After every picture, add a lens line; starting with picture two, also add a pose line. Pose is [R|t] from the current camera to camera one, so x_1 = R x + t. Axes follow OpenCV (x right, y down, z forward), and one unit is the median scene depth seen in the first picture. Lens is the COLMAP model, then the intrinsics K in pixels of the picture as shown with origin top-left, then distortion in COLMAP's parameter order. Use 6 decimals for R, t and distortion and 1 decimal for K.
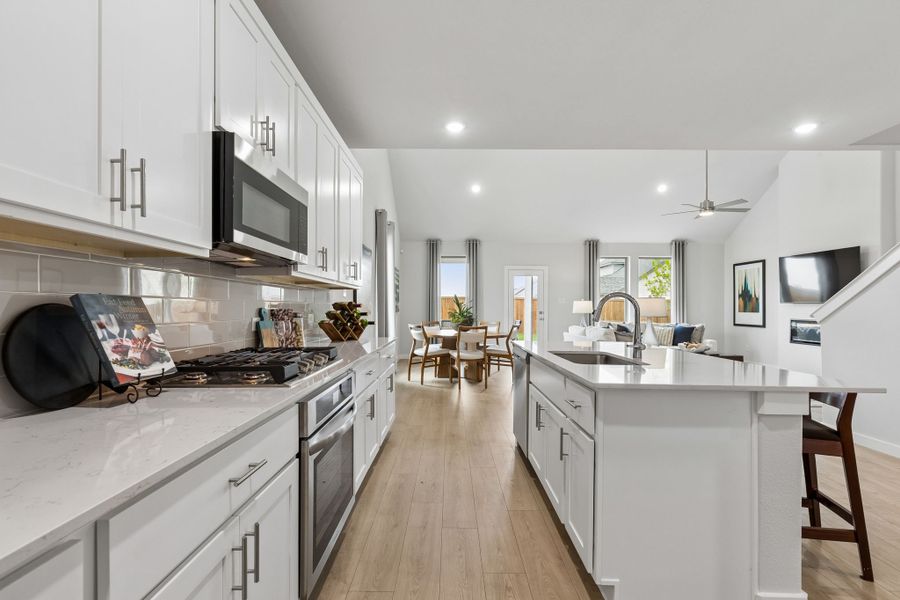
lens RADIAL K [[410.2, 0, 443.4], [0, 410.2, 305.5], [0, 0, 1]] dist [0.000296, 0.000366]
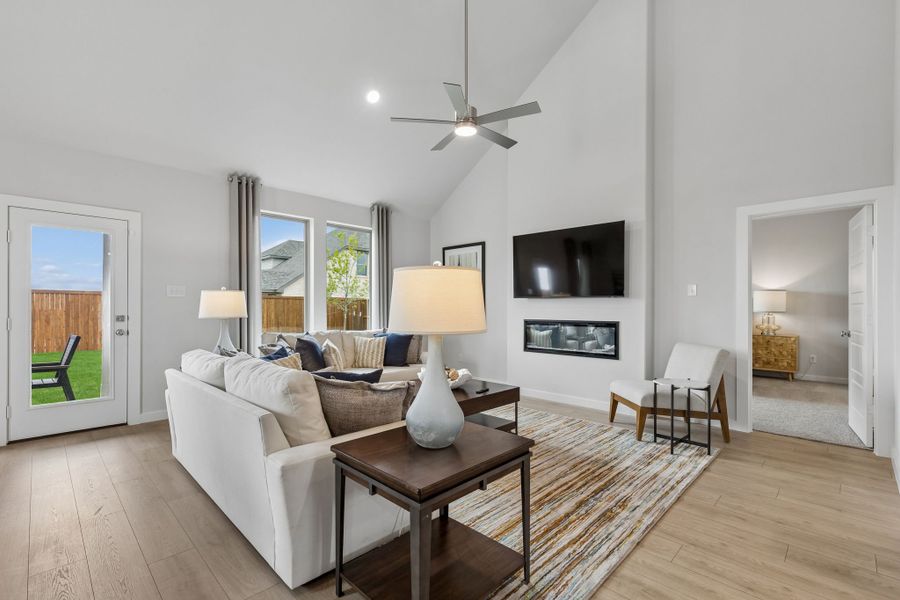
lens RADIAL K [[404.9, 0, 449.6], [0, 404.9, 308.4], [0, 0, 1]] dist [0.013247, 0.000115]
pose [[0.690499, -0.007751, 0.723292, 0.200760], [0.001892, 0.999959, 0.008909, 0.005206], [-0.723331, -0.004783, 0.690485, 0.546801]]
